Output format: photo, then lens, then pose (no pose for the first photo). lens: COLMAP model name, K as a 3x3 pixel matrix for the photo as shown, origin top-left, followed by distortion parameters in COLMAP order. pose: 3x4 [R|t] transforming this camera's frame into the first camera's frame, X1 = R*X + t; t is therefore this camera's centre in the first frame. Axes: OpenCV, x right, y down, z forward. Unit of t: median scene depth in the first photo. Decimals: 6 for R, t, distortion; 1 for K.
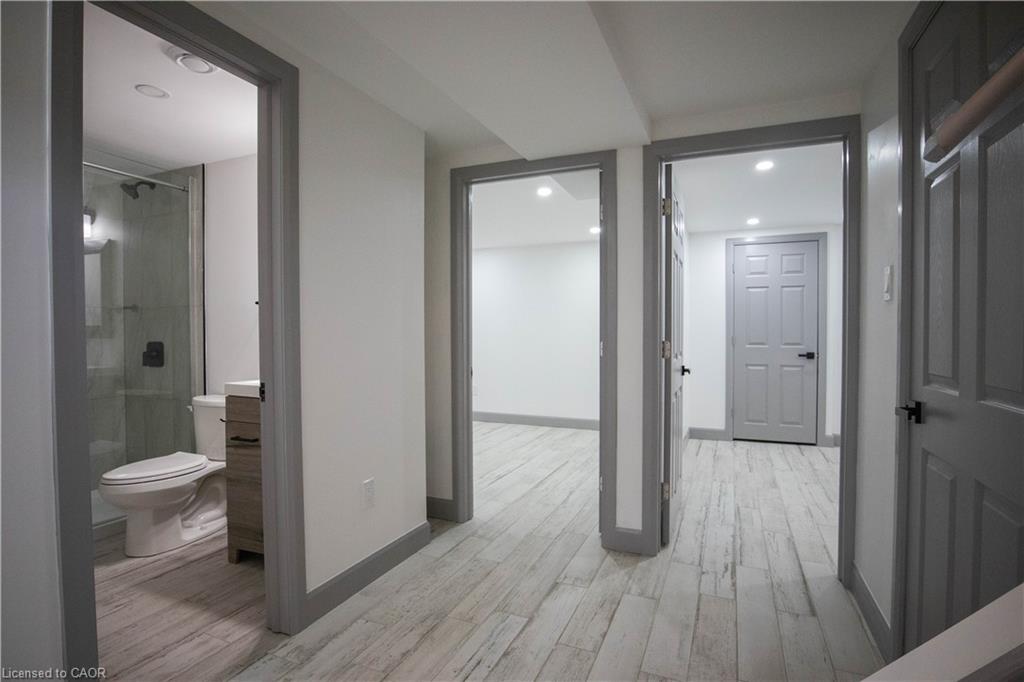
lens RADIAL K [[516.2, 0, 507.9], [0, 516.2, 337.6], [0, 0, 1]] dist [-0.029572, -0.000350]
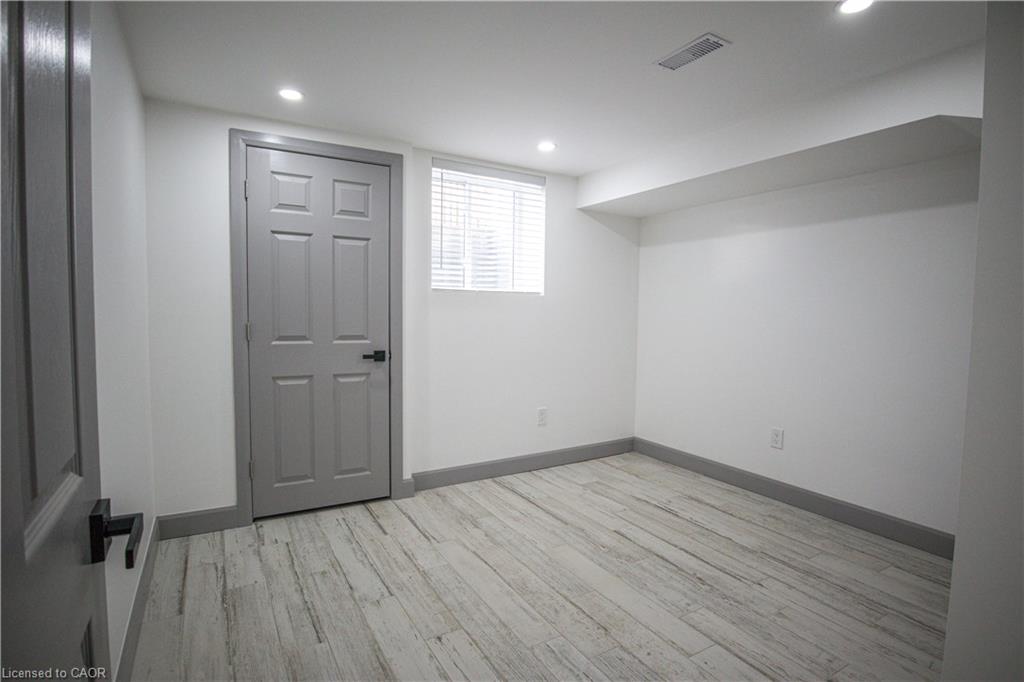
lens RADIAL K [[516.2, 0, 512.1], [0, 516.2, 345.1], [0, 0, 1]] dist [-0.029572, -0.000350]
pose [[0.585348, -0.043974, 0.809589, 0.188324], [0.001006, 0.998567, 0.053512, -0.010207], [-0.810781, -0.030509, 0.584553, 0.512384]]
